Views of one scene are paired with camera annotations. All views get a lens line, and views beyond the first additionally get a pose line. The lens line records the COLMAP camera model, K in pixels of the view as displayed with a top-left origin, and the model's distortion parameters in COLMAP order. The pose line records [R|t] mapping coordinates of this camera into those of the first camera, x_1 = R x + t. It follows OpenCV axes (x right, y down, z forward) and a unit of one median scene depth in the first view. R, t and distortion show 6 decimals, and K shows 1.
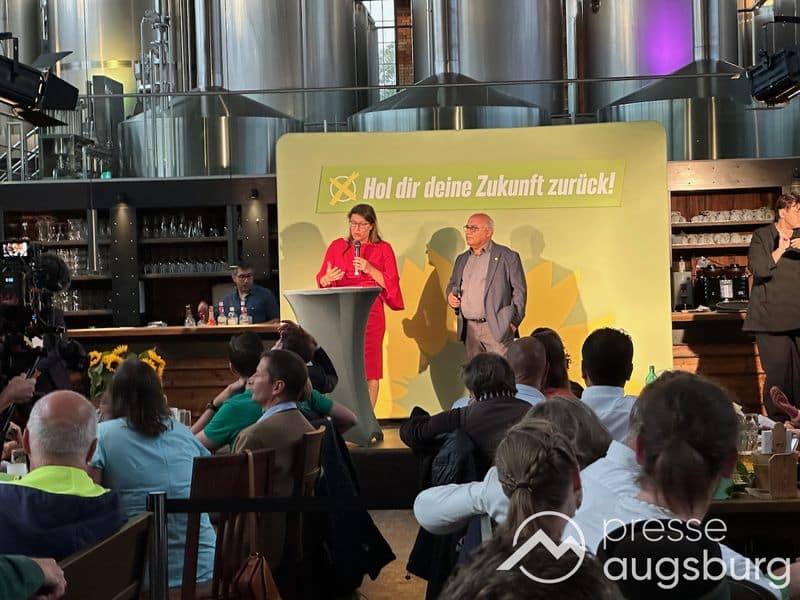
lens RADIAL K [[1753.9, 0, 399.7], [0, 1753.9, 303.0], [0, 0, 1]] dist [0.124650, 0.000000]
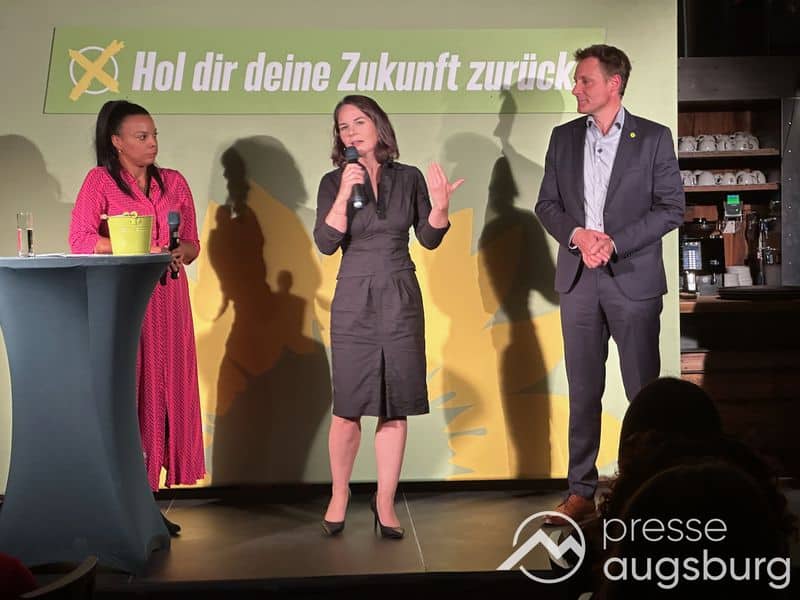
lens RADIAL K [[1753.9, 0, 401.3], [0, 1753.9, 299.2], [0, 0, 1]] dist [0.124650, 0.000000]
pose [[0.990340, 0.003536, 0.138614, -0.013667], [-0.006867, 0.999699, 0.023559, -0.008011], [-0.138489, -0.024283, 0.990066, 0.447397]]
